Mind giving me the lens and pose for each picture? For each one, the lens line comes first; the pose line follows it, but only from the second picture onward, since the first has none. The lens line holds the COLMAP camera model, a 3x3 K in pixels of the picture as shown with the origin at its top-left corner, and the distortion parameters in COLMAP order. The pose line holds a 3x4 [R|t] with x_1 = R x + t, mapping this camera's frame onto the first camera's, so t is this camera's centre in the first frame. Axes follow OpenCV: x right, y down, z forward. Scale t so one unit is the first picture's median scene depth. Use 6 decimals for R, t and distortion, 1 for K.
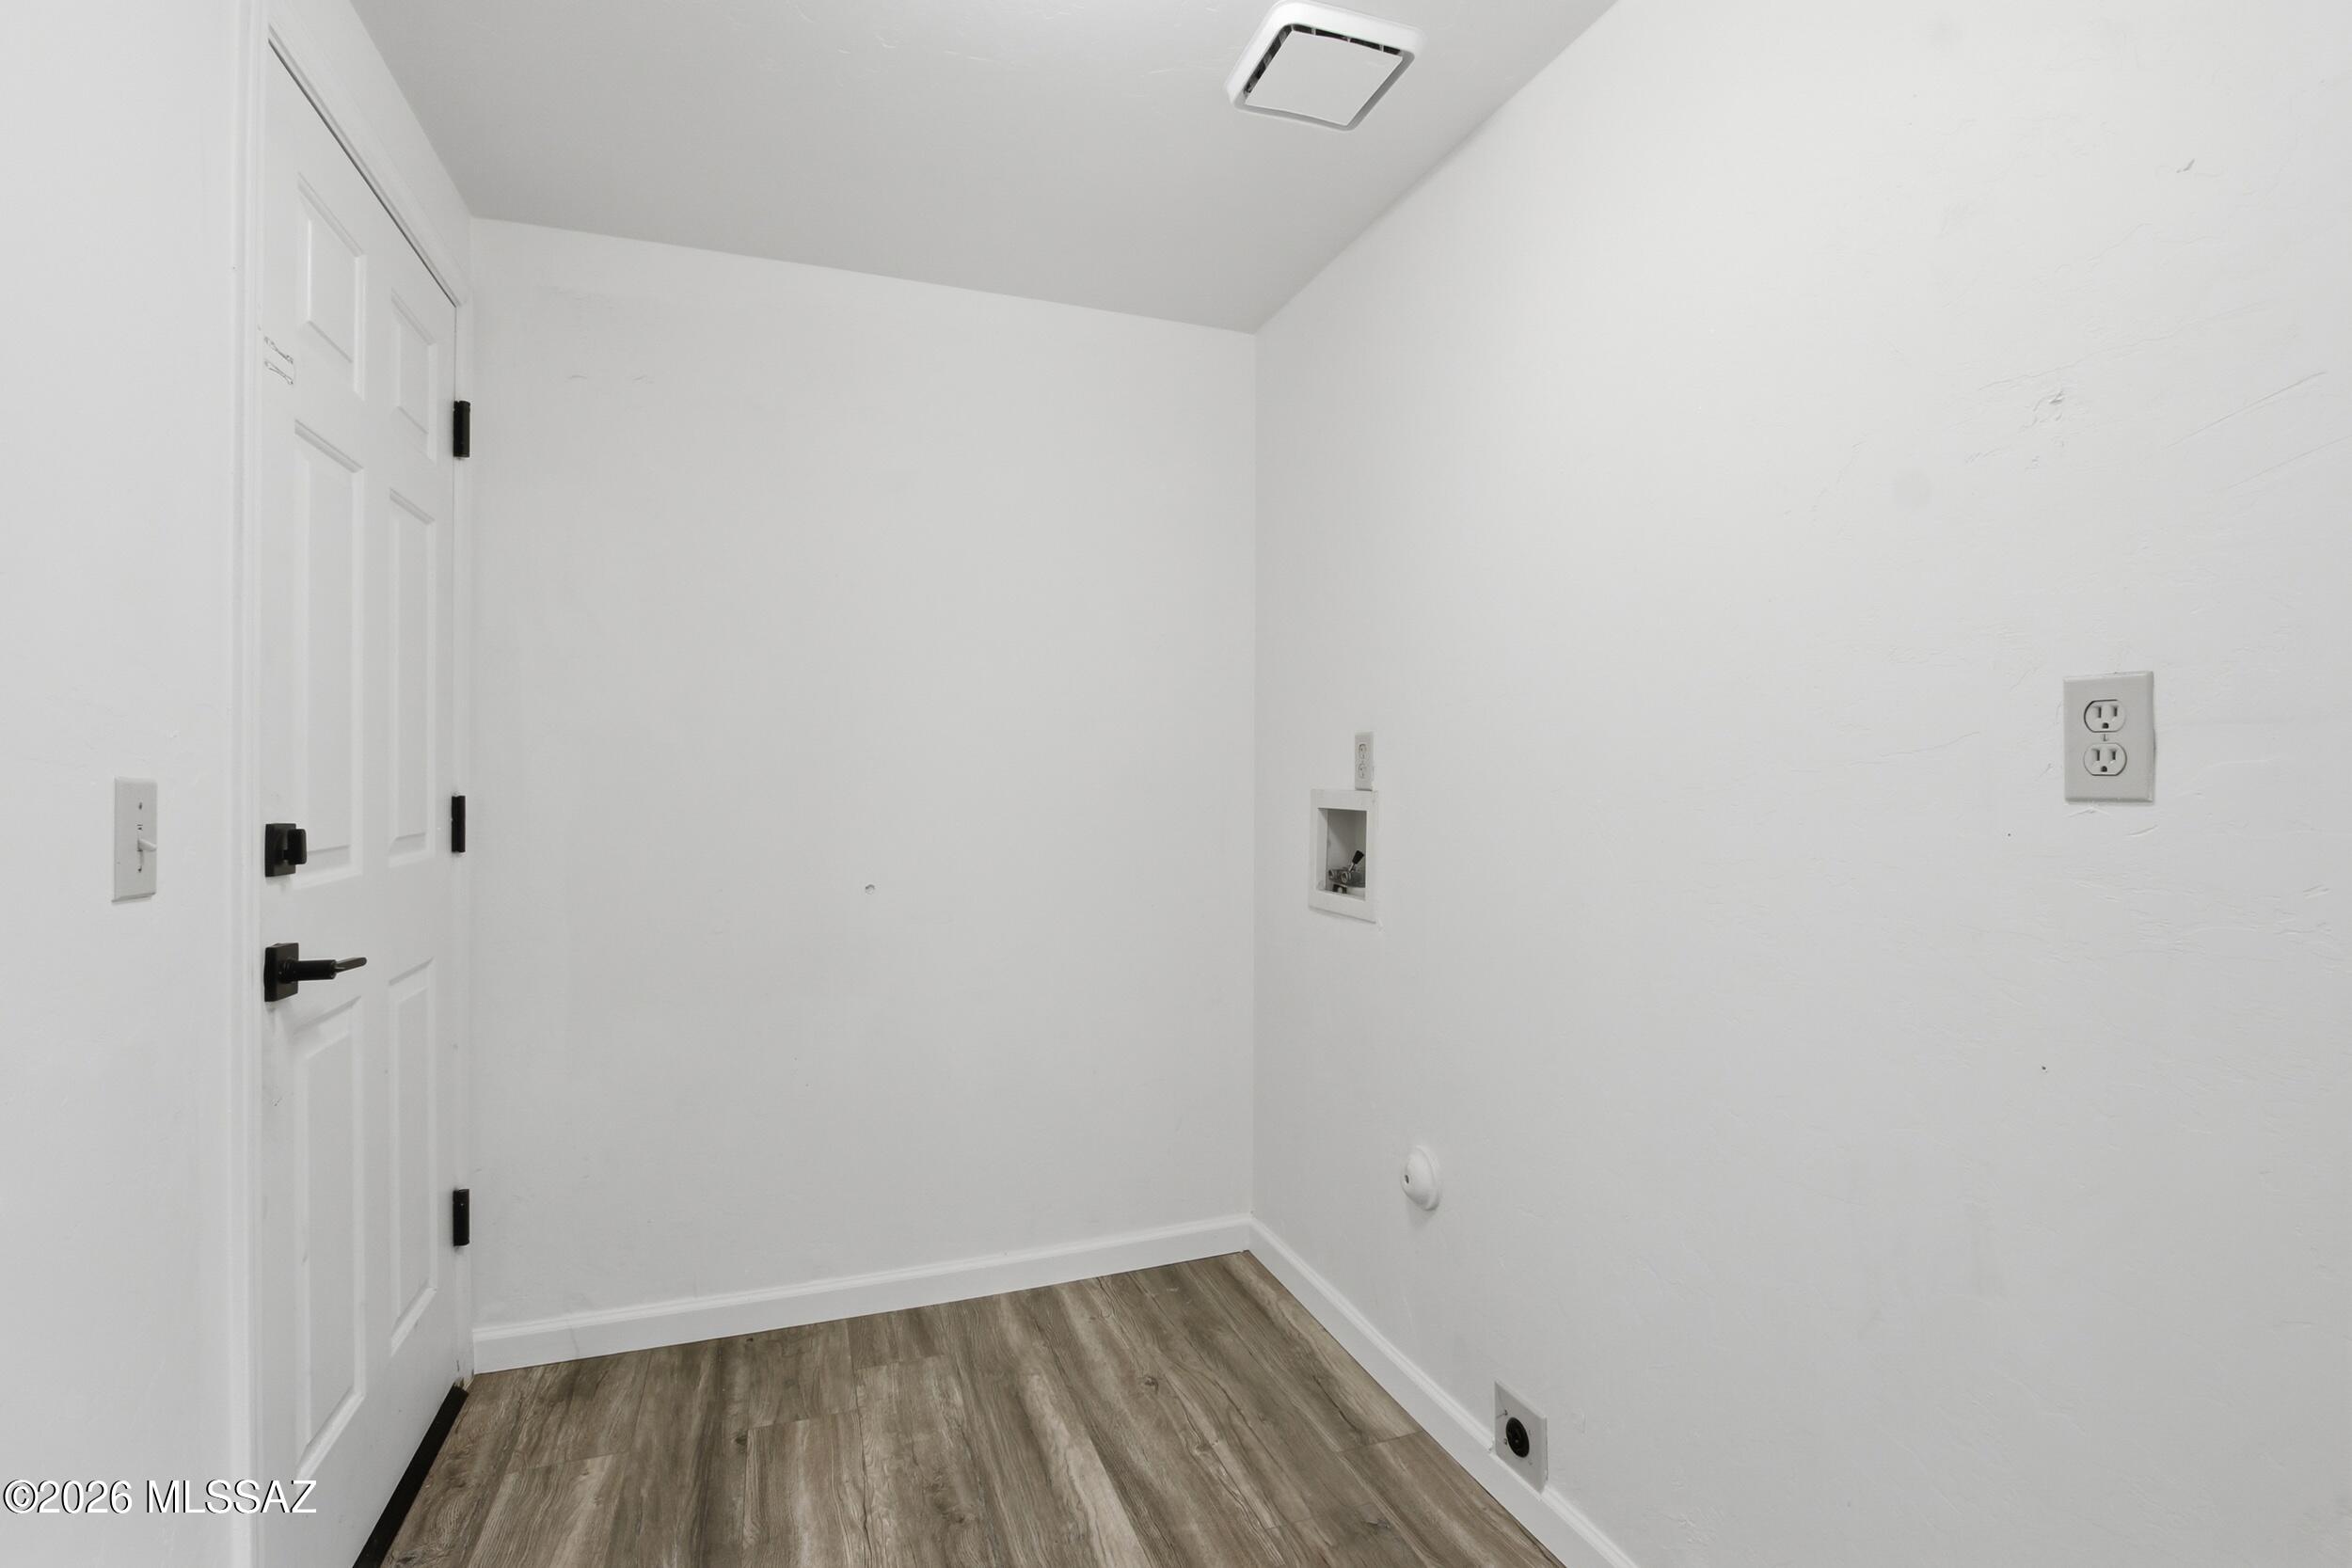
lens RADIAL K [[1087.4, 0, 1179.1], [0, 1087.4, 771.6], [0, 0, 1]] dist [-0.015948, 0.001003]
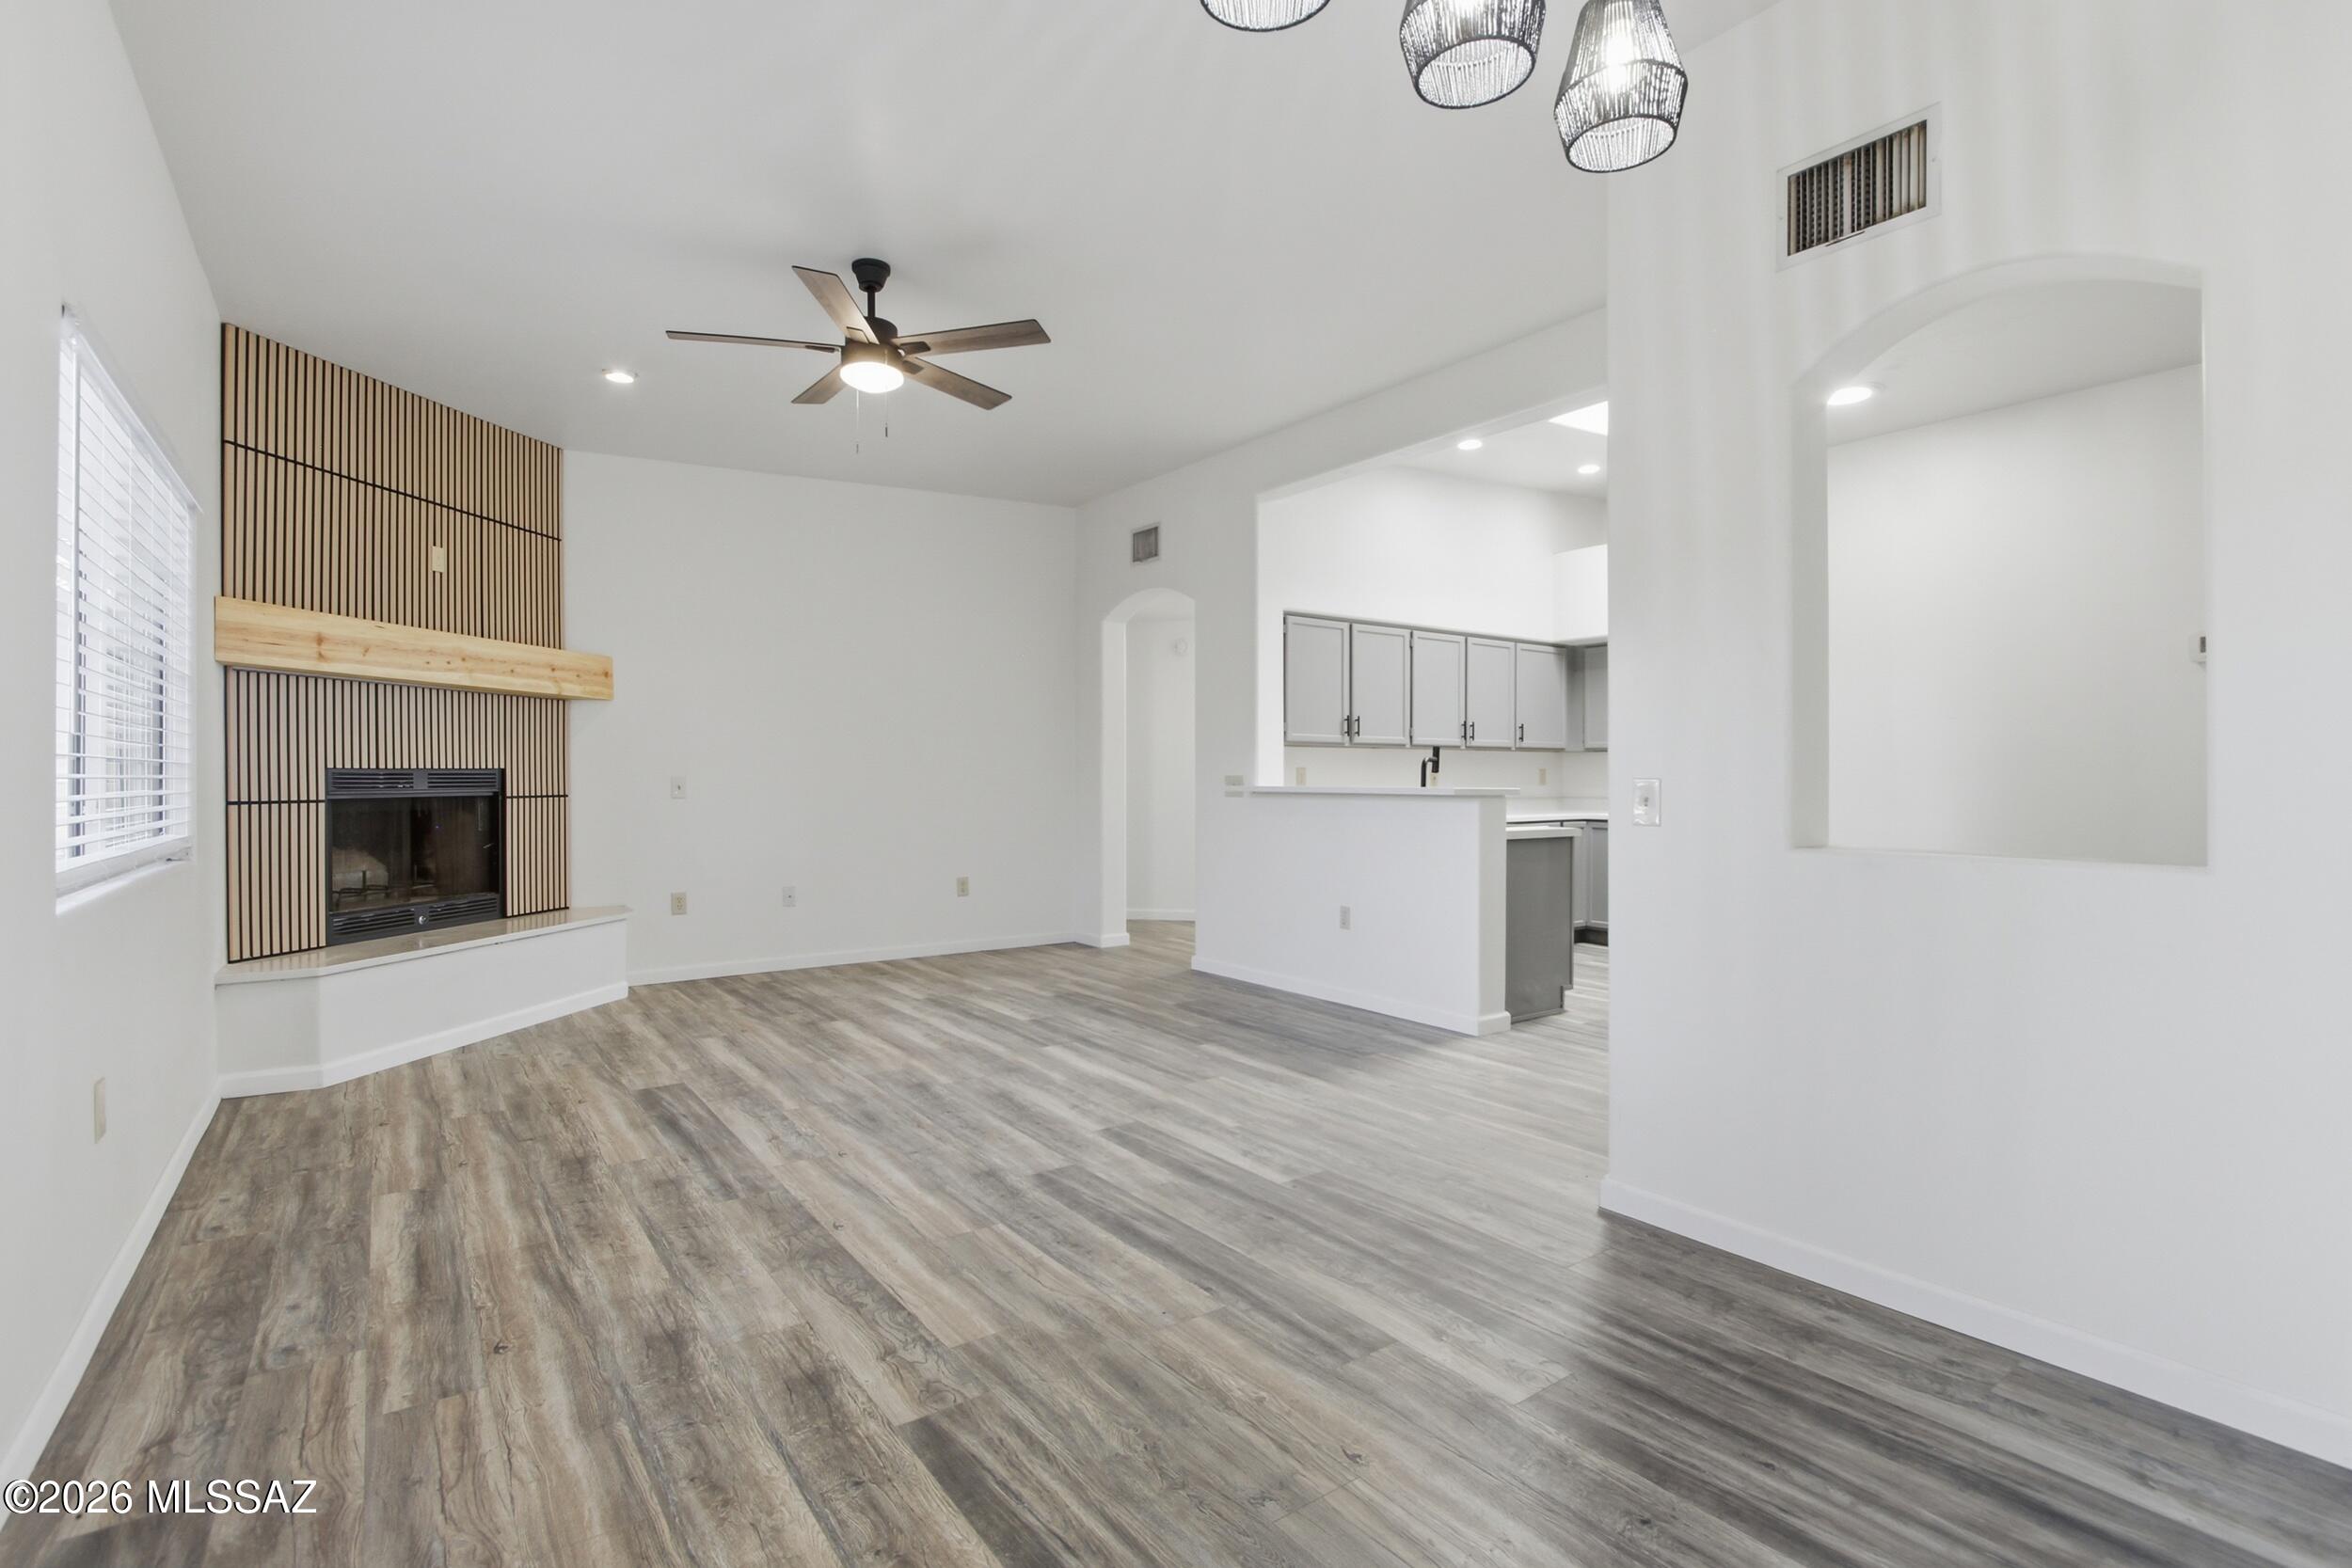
lens RADIAL K [[1107.0, 0, 1174.5], [0, 1107.0, 775.7], [0, 0, 1]] dist [-0.011417, 0.000215]
pose [[-0.960670, 0.002342, -0.277683, -0.357860], [0.003884, 0.999980, -0.005003, -0.006513], [0.277666, -0.005885, -0.960660, 2.176626]]
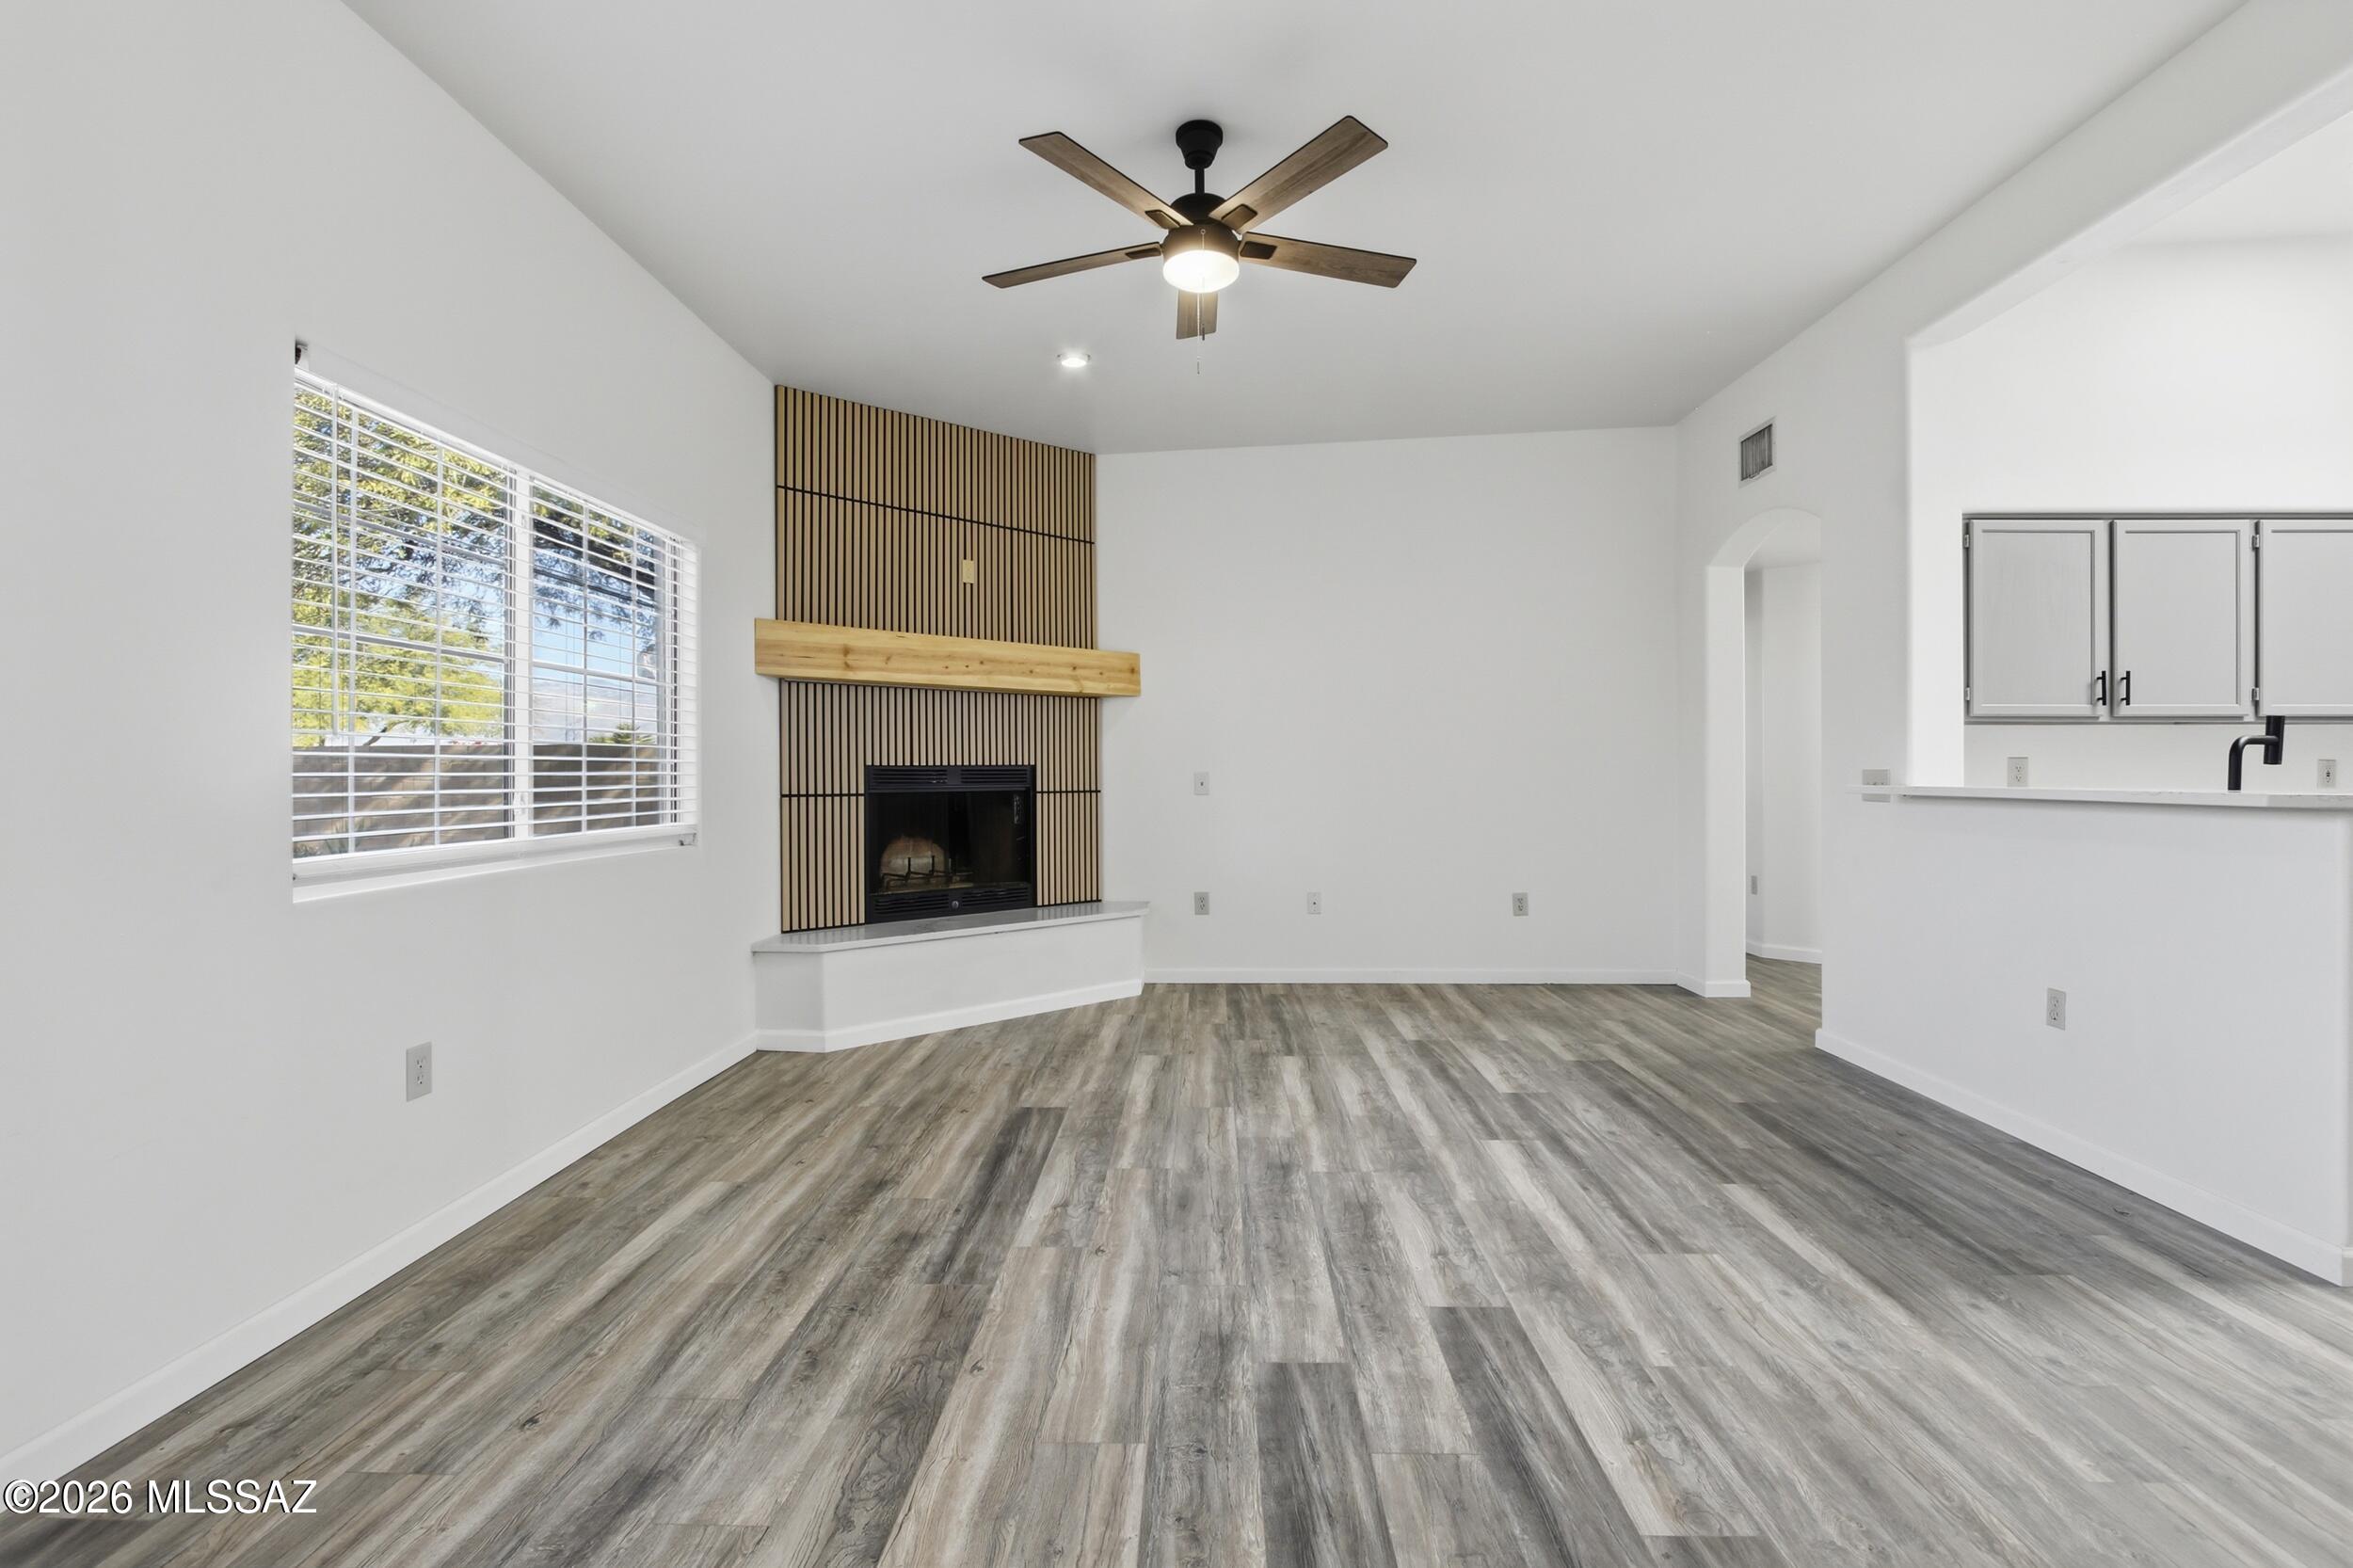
lens RADIAL K [[1087.9, 0, 1179.6], [0, 1087.9, 771.6], [0, 0, 1]] dist [-0.015948, 0.001003]
pose [[-0.931689, 0.004036, 0.363235, -0.882367], [0.002029, 0.999980, -0.005907, -0.009028], [-0.363251, -0.004766, -0.931679, 1.623060]]
